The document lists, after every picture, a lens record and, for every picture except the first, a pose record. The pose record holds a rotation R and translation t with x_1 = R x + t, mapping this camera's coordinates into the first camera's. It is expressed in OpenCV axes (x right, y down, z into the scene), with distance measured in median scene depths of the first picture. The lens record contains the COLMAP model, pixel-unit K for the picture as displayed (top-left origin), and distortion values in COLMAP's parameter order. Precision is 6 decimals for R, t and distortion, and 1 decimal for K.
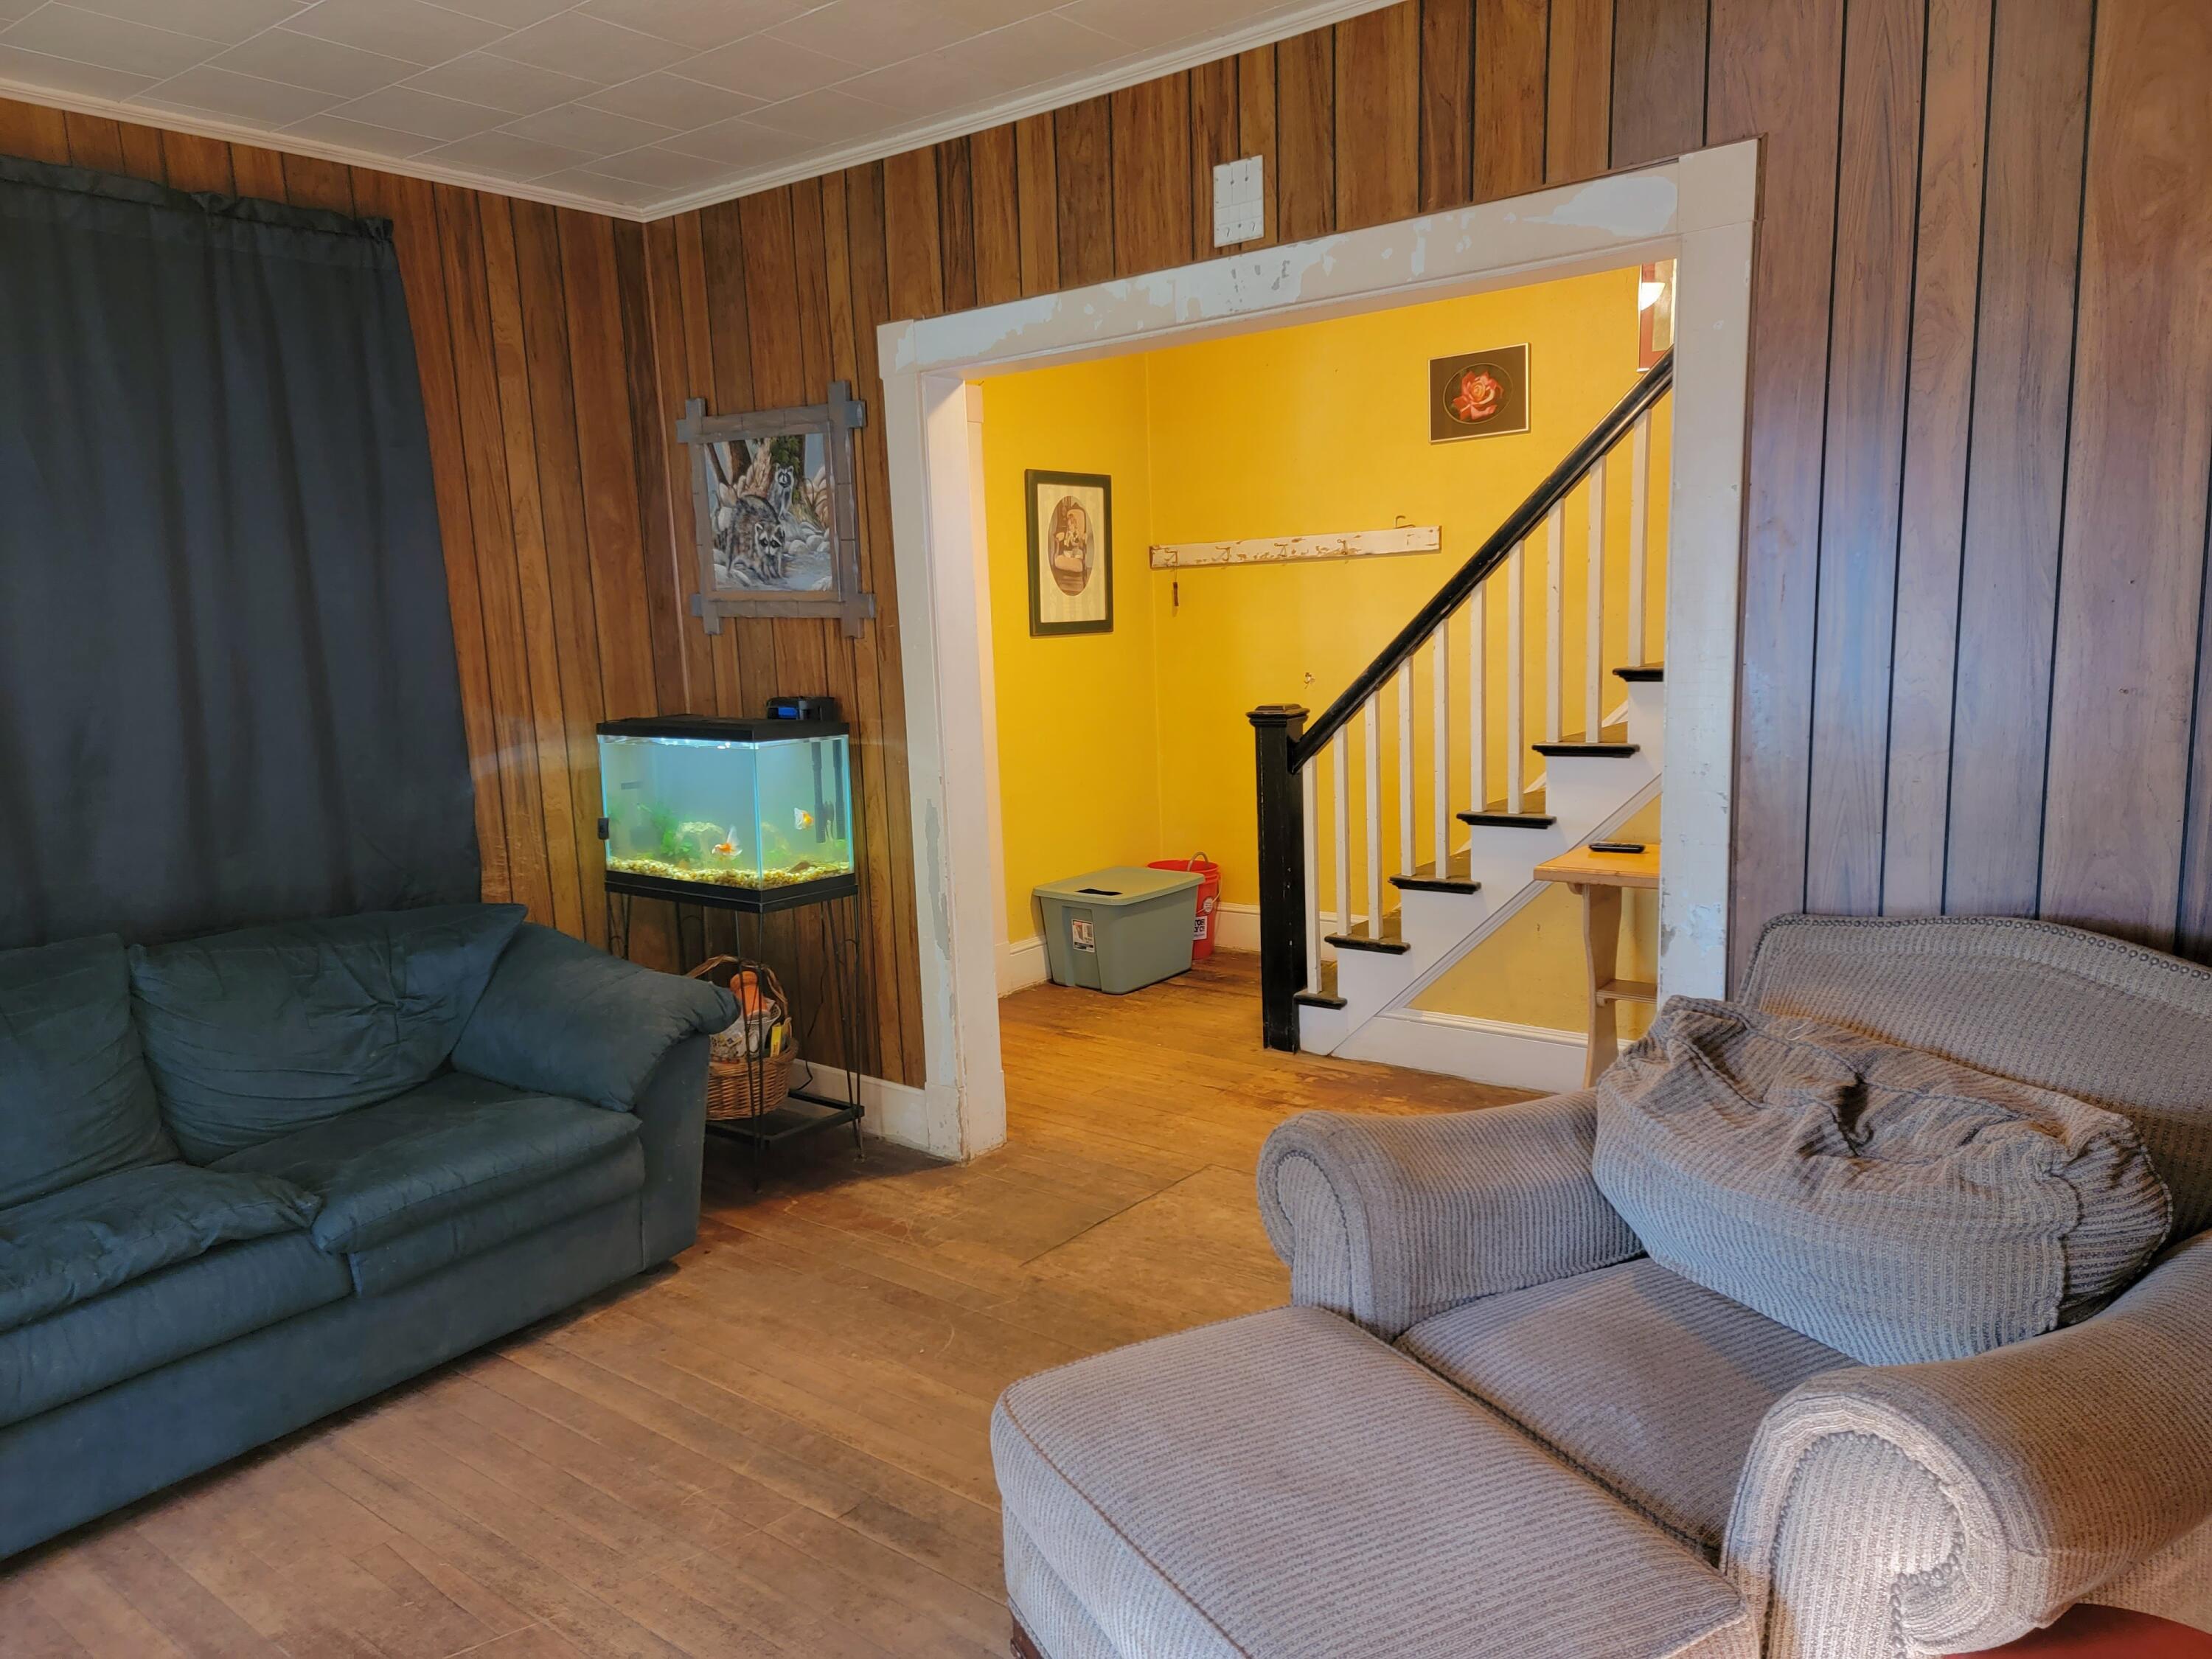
lens RADIAL K [[1535.1, 0, 1096.3], [0, 1535.1, 834.7], [0, 0, 1]] dist [0.091210, -0.070294]
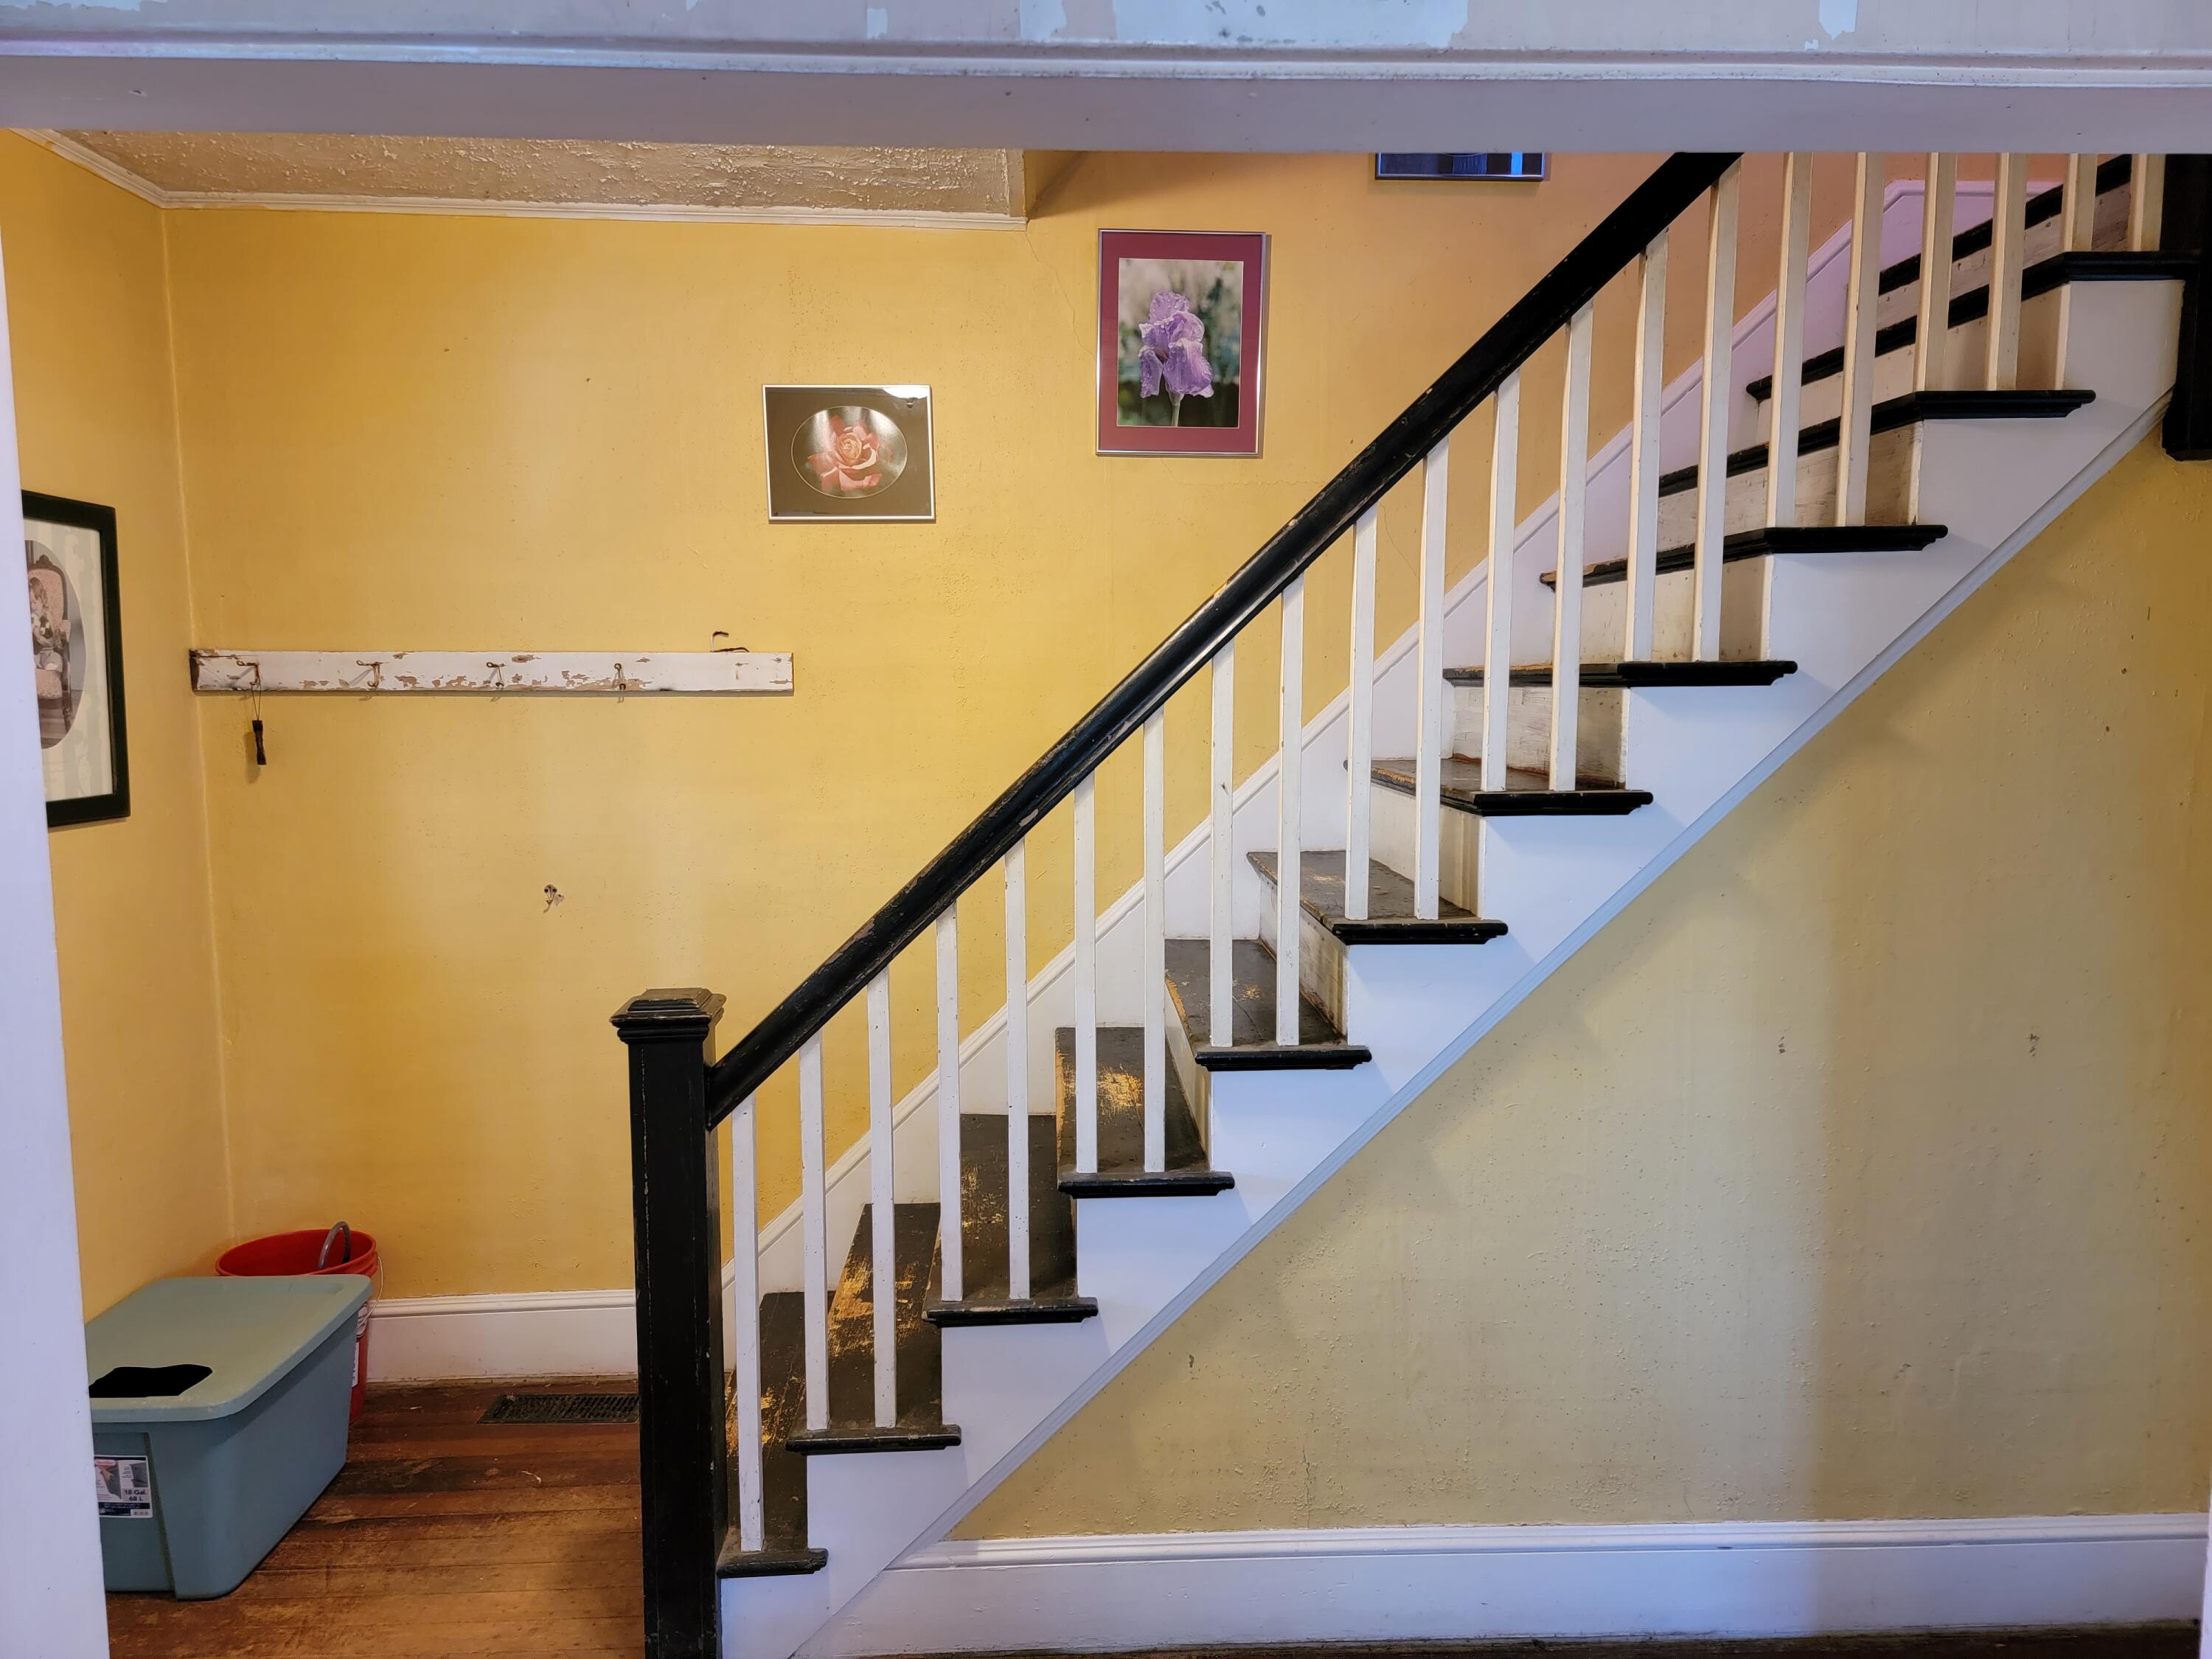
lens RADIAL K [[1535.1, 0, 1121.2], [0, 1535.1, 839.1], [0, 0, 1]] dist [0.091210, -0.070294]
pose [[0.760885, -0.027852, 0.648288, -0.081384], [0.069560, 0.996822, -0.038815, -0.087871], [-0.645147, 0.074629, 0.760405, 0.430084]]
